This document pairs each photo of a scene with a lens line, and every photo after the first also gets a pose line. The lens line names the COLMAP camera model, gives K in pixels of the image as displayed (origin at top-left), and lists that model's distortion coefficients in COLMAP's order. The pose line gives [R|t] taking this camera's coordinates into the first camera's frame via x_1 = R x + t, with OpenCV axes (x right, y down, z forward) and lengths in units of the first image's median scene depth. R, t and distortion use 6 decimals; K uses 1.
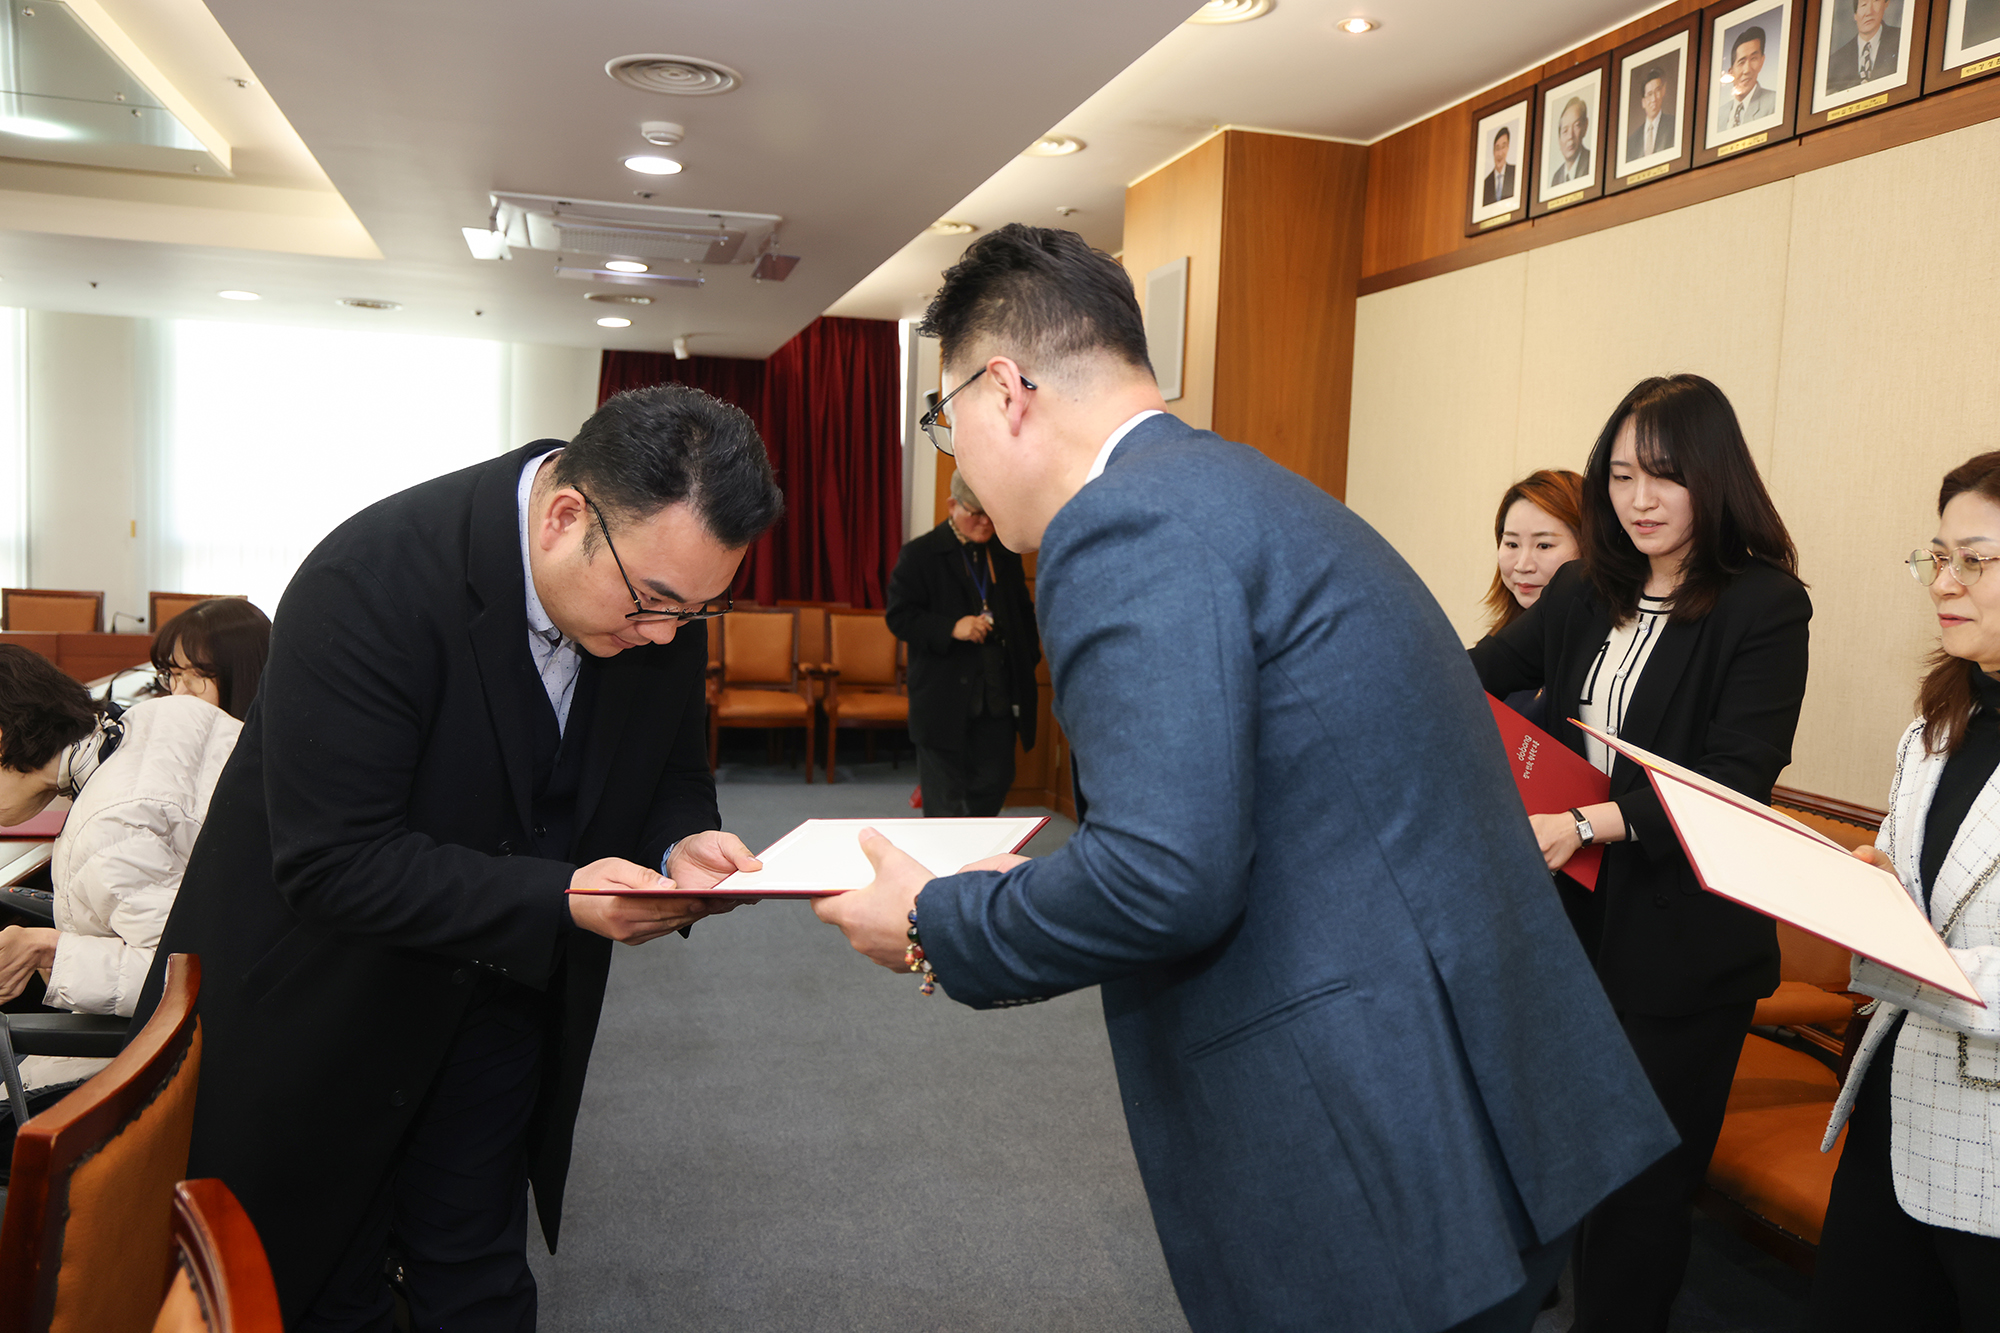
lens RADIAL K [[1630.2, 0, 1042.8], [0, 1630.2, 671.3], [0, 0, 1]] dist [-0.034479, 0.023477]
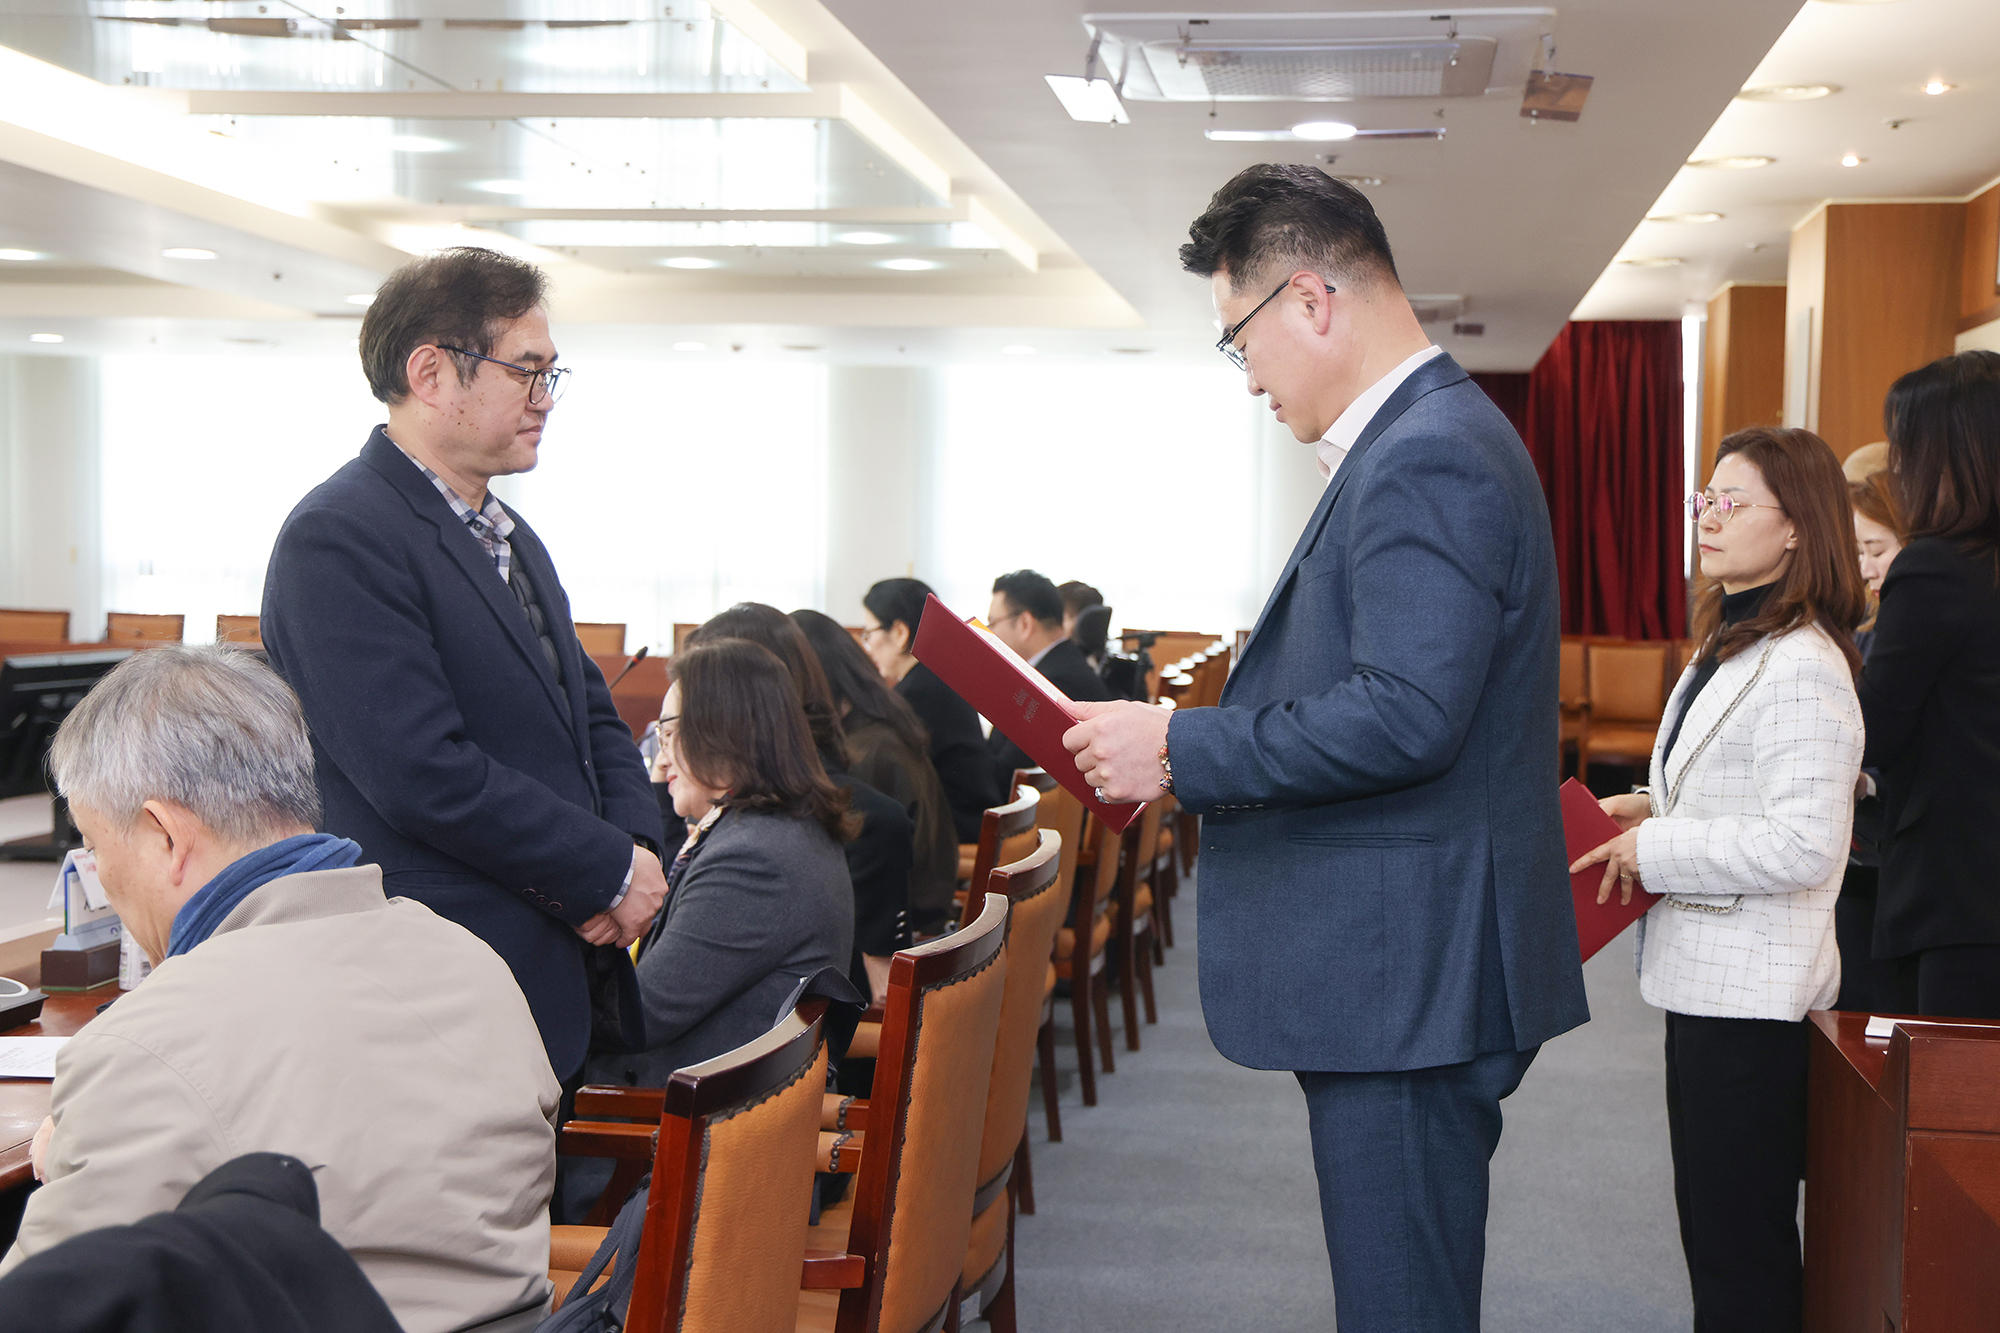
lens RADIAL K [[2428.7, 0, 1030.6], [0, 2428.7, 713.9], [0, 0, 1]] dist [0.102903, 0.000000]
pose [[0.913989, 0.001961, -0.405733, 0.248864], [-0.012692, 0.999637, -0.023761, 0.070701], [0.405540, 0.026867, 0.913683, -0.693177]]
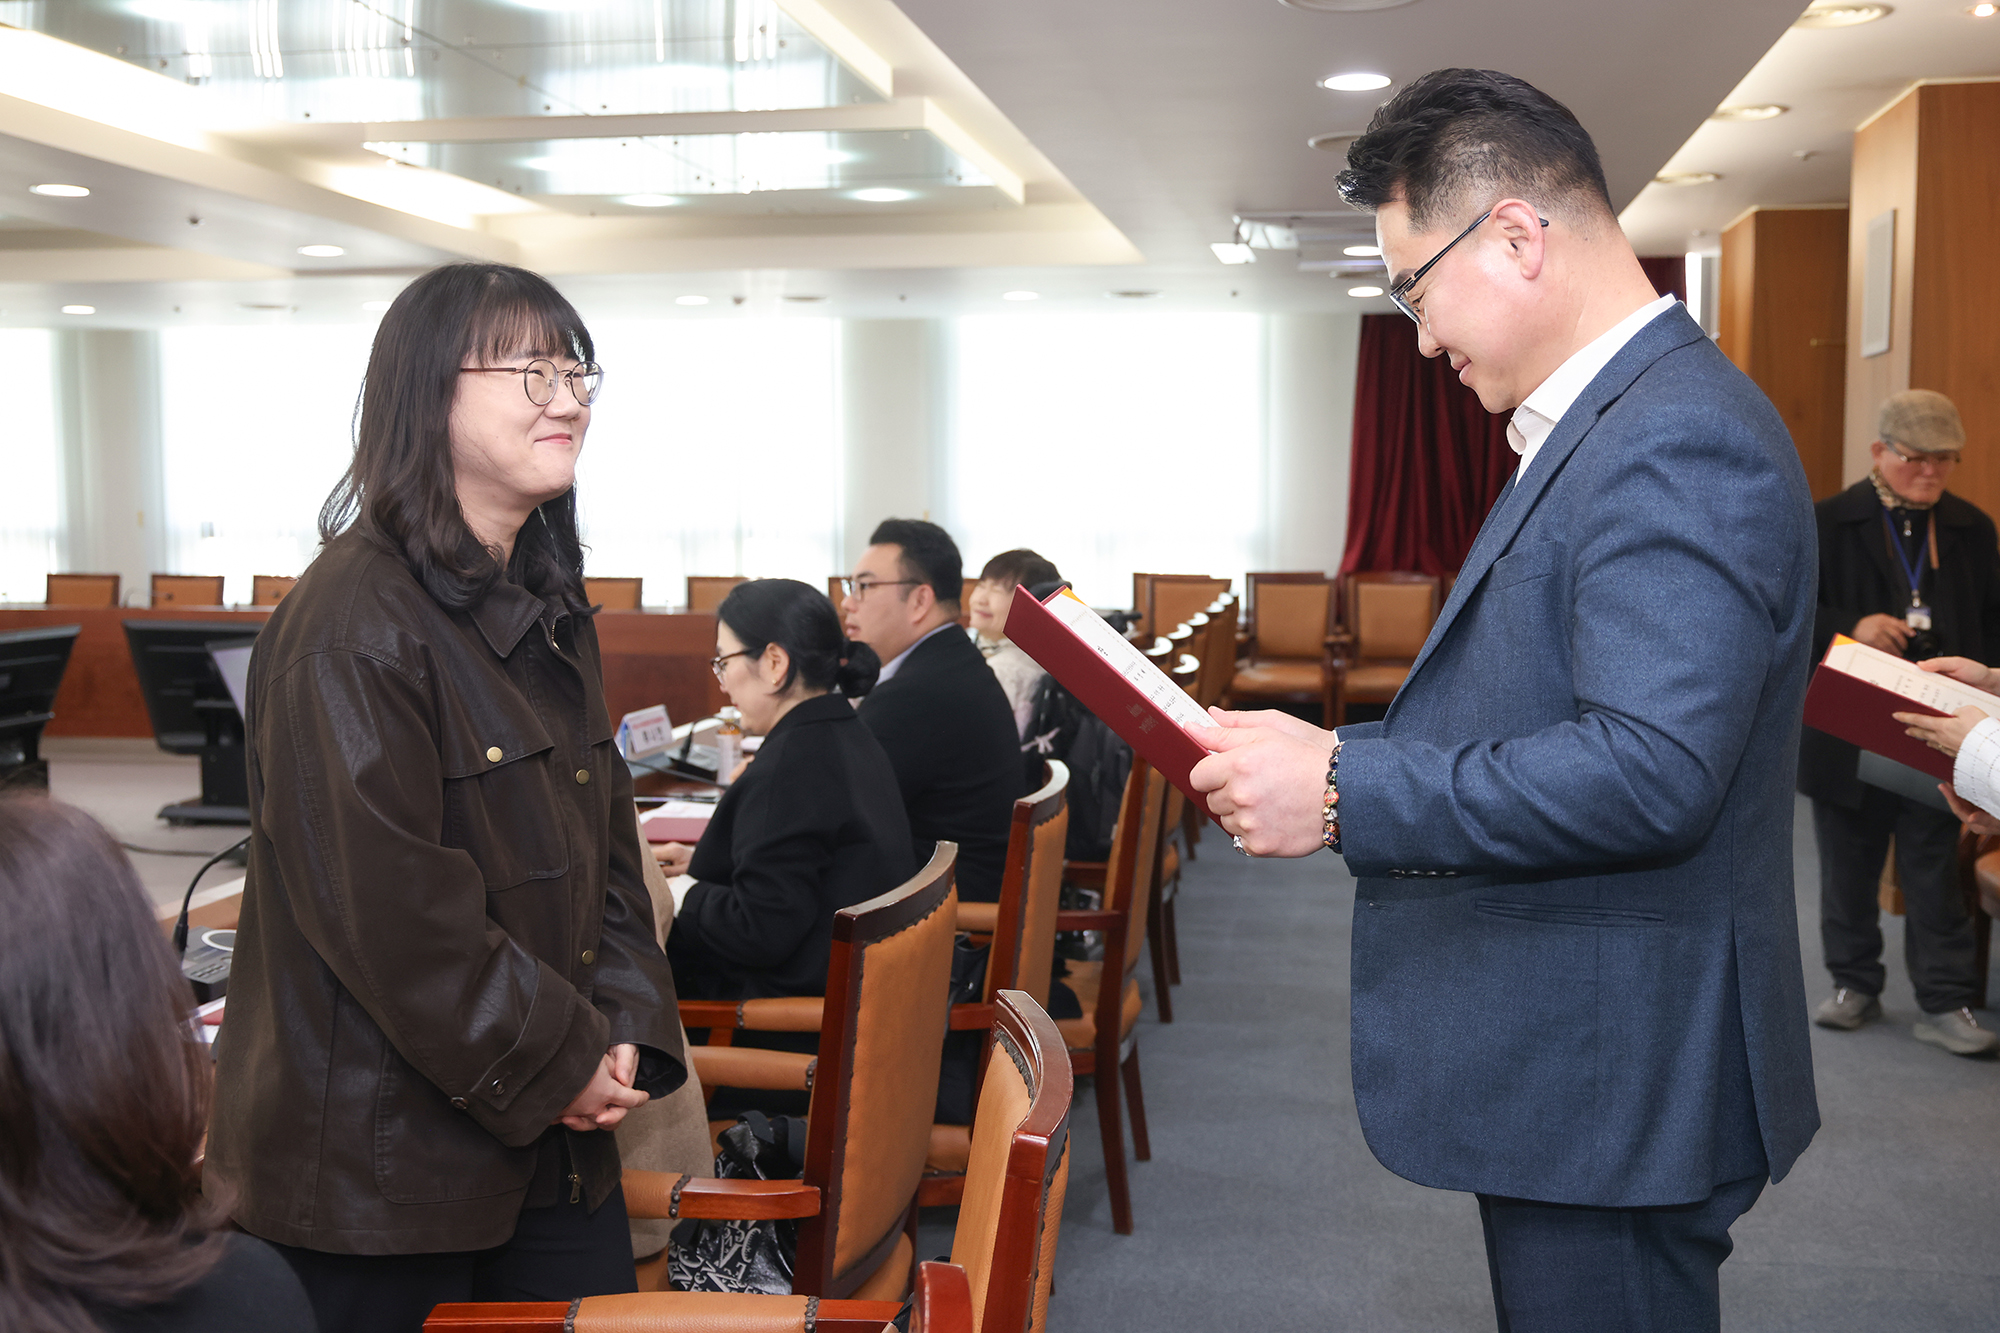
lens RADIAL K [[2046.8, 0, 1051.2], [0, 2046.8, 662.2], [0, 0, 1]] dist [0.029043, 0.000000]
pose [[0.907932, -0.007037, -0.419058, 0.125567], [0.004255, 0.999962, -0.007573, 0.027402], [0.419096, 0.005093, 0.907928, -0.315009]]
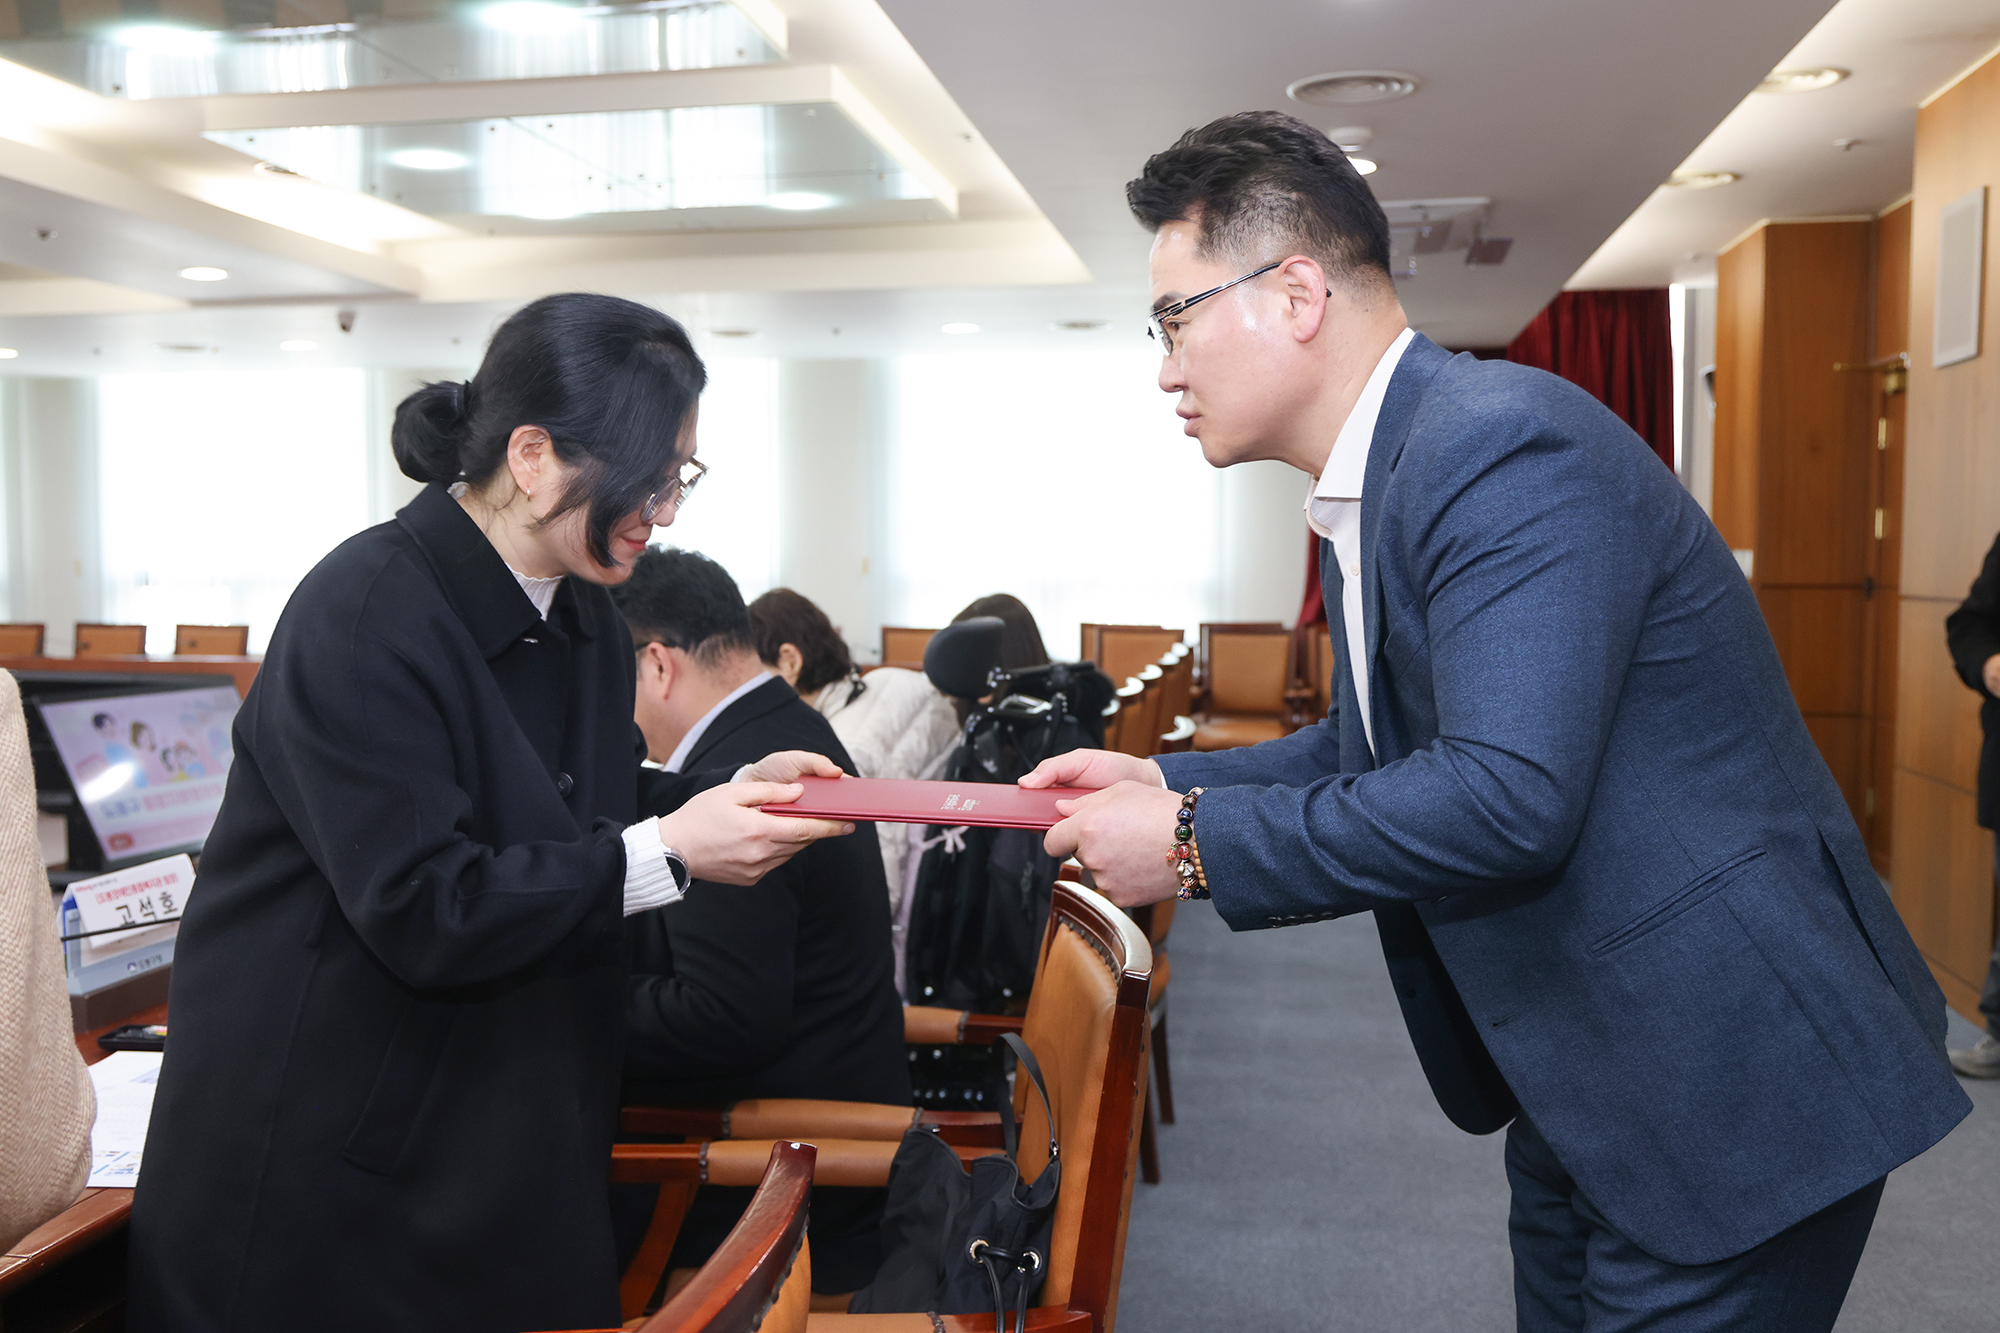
lens RADIAL K [[1957.0, 0, 933.0], [0, 1957.0, 666.9], [0, 0, 1]] dist [0.020568, 0.000000]
pose [[0.891422, -0.014260, -0.452949, 0.053668], [0.000438, 0.999531, -0.030605, 0.020975], [0.453173, 0.027083, 0.891011, -0.126550]]
